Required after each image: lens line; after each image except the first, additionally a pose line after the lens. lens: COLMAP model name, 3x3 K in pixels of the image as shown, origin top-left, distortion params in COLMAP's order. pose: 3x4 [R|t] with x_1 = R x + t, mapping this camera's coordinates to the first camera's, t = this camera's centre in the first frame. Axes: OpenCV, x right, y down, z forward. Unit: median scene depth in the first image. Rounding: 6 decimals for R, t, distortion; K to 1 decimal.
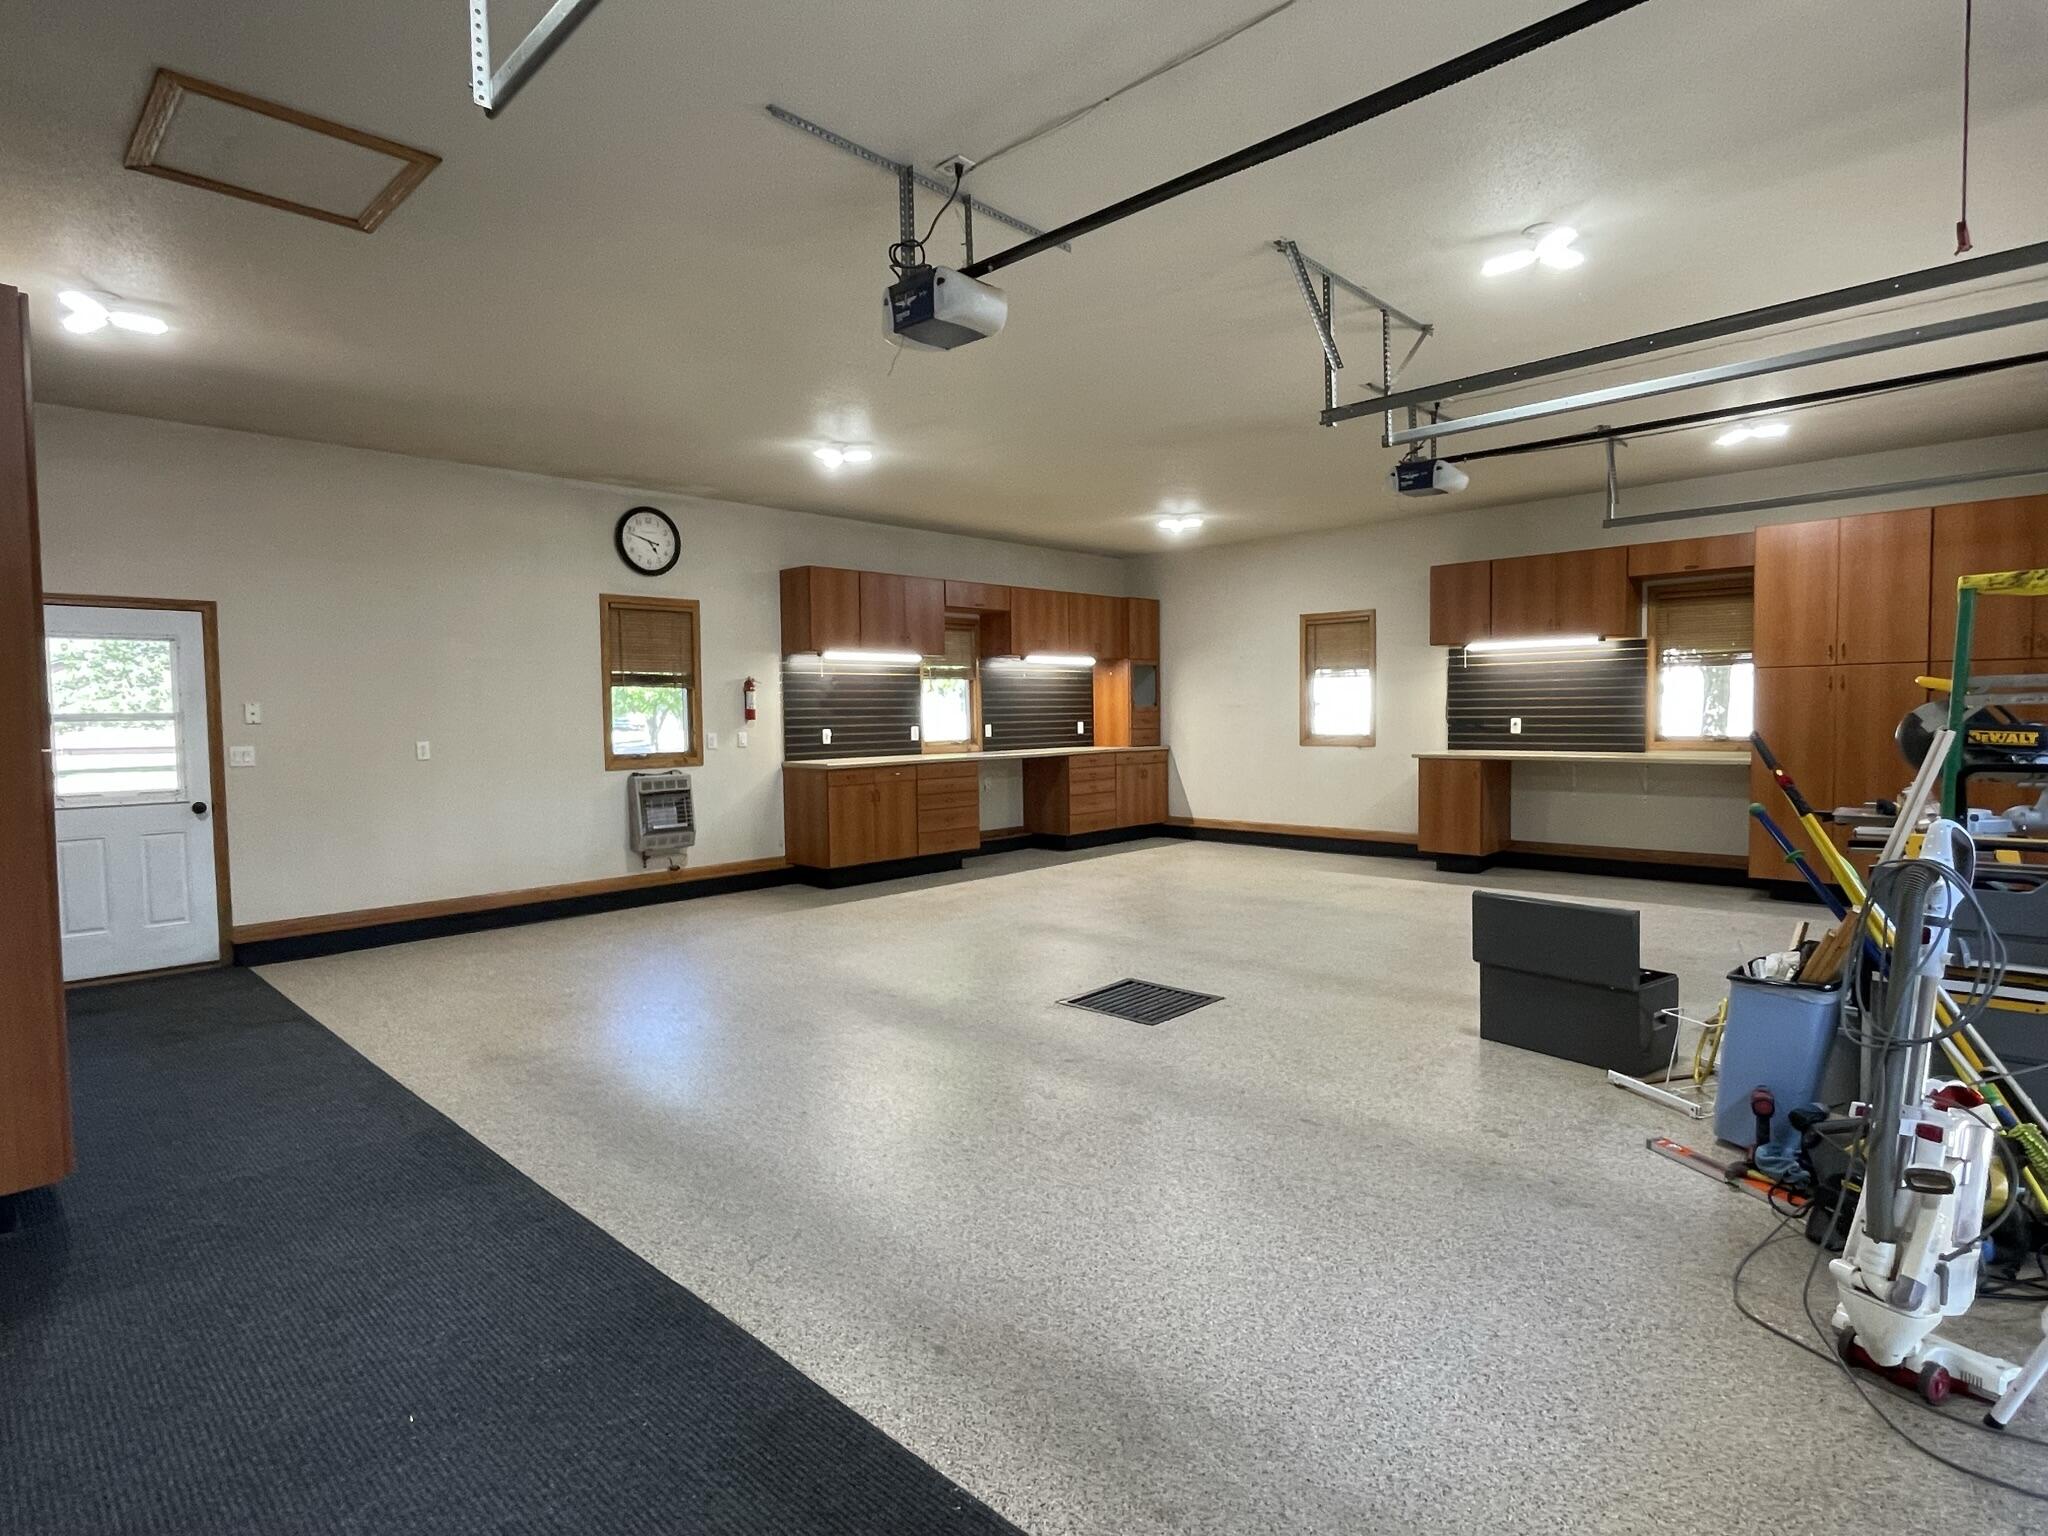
lens RADIAL K [[1073.7, 0, 1024.0], [0, 1073.7, 768.0], [0, 0, 1]] dist [-0.002175, 0.000098]
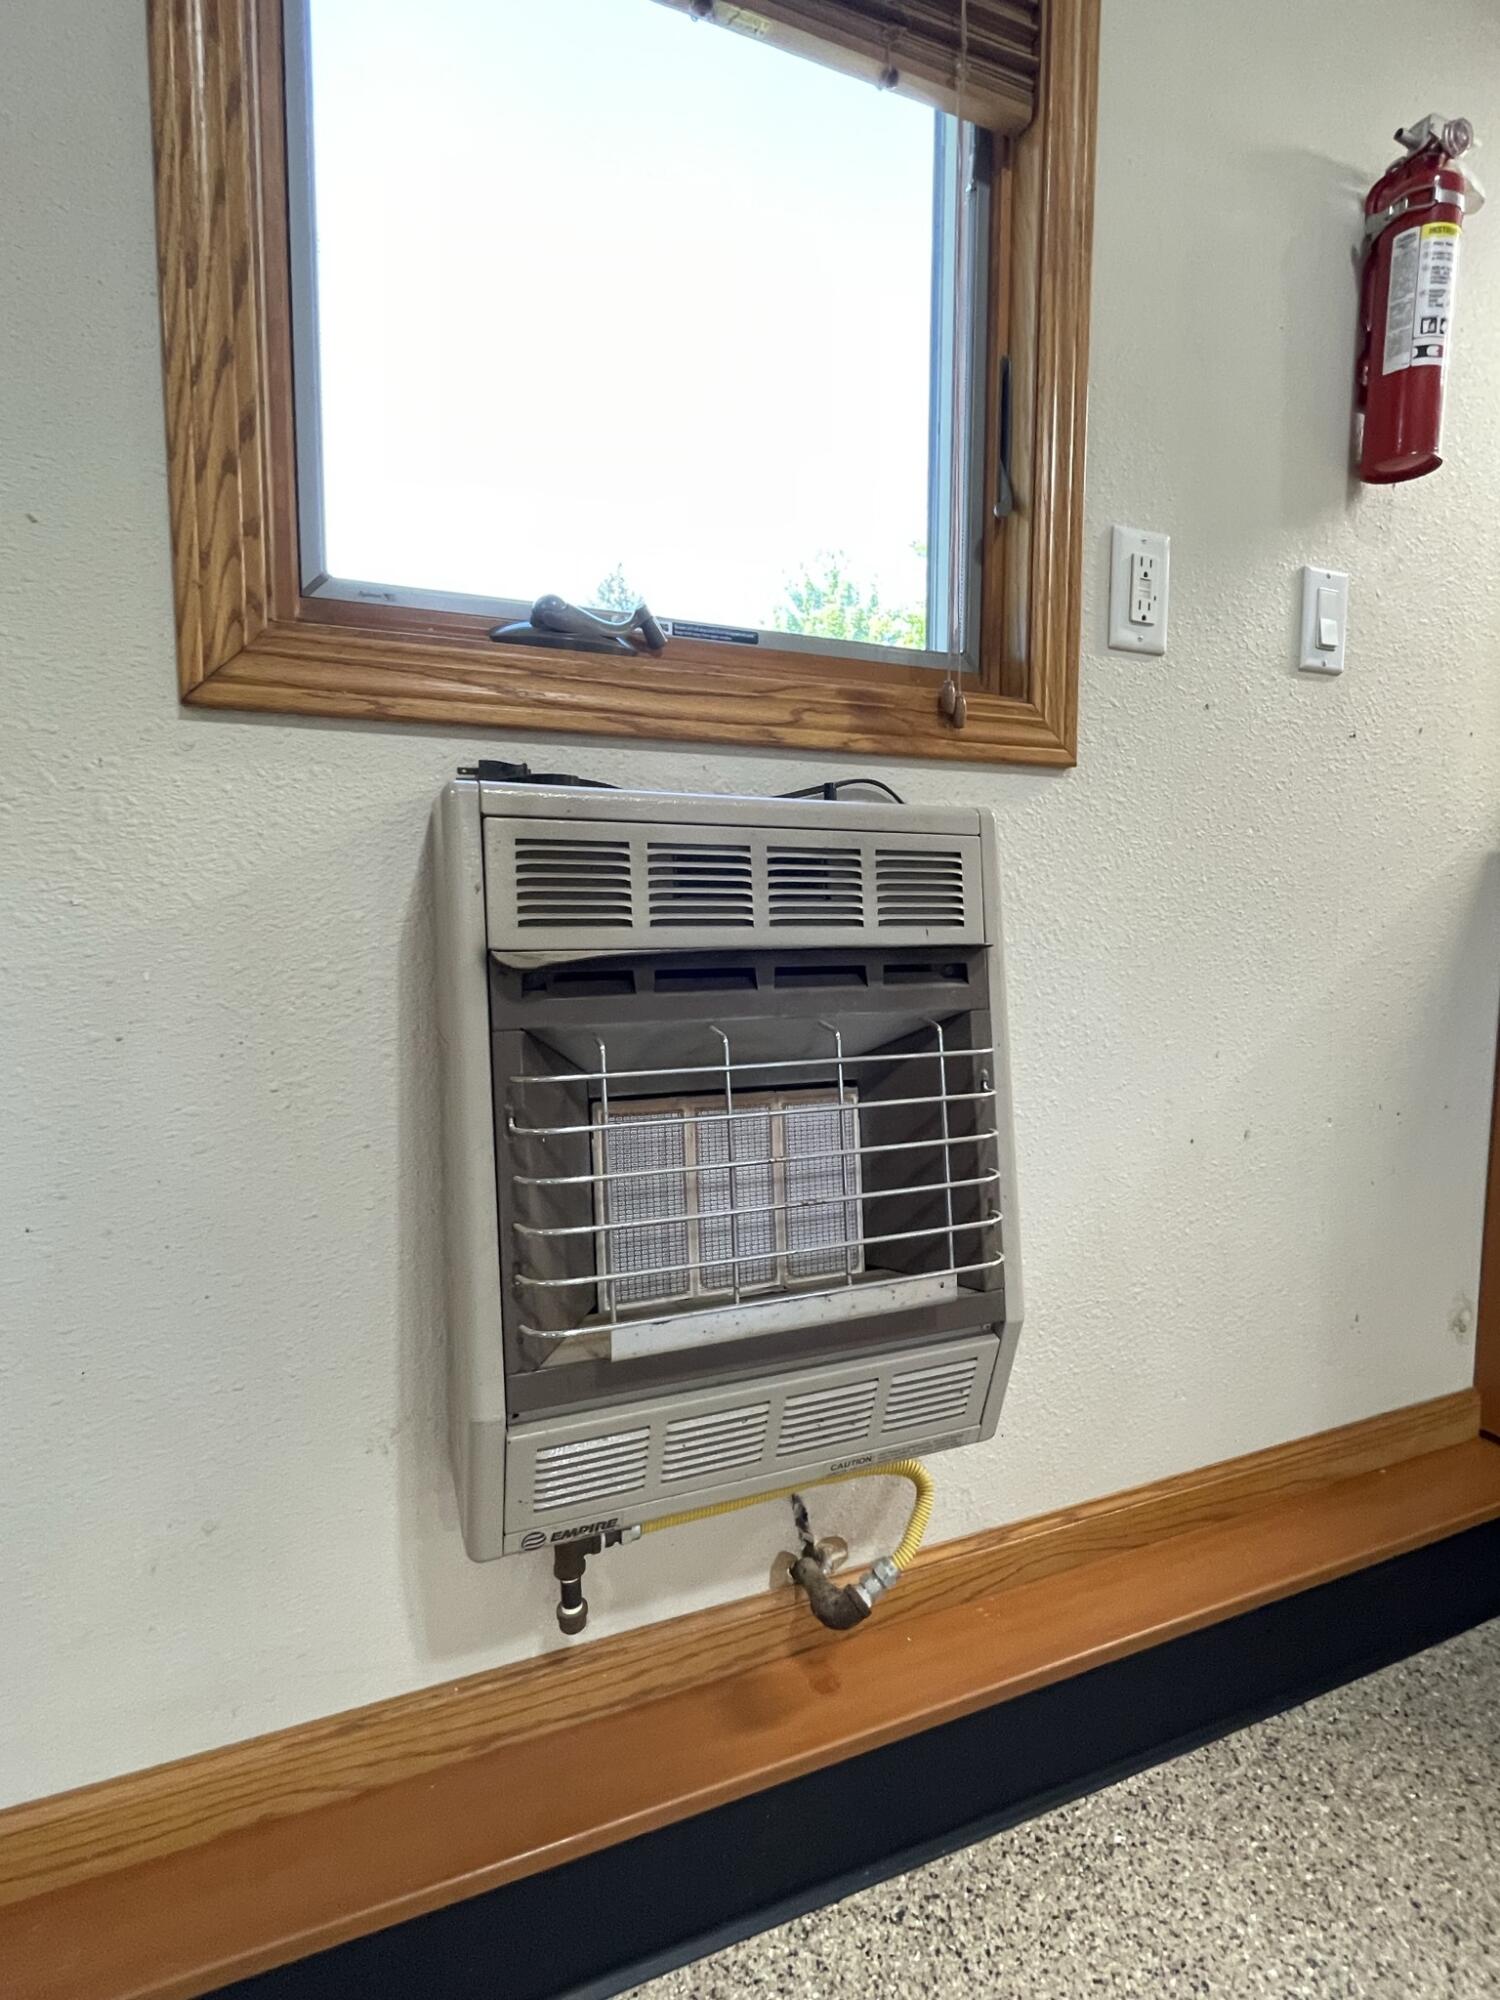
lens RADIAL K [[965.6, 0, 750.0], [0, 965.6, 1000.0], [0, 0, 1]] dist [-0.001082, -0.000295]
pose [[0.917106, 0.050858, -0.395385, -0.263475], [-0.033689, 0.998168, 0.050251, 0.019186], [0.397217, -0.032765, 0.917140, 0.806394]]
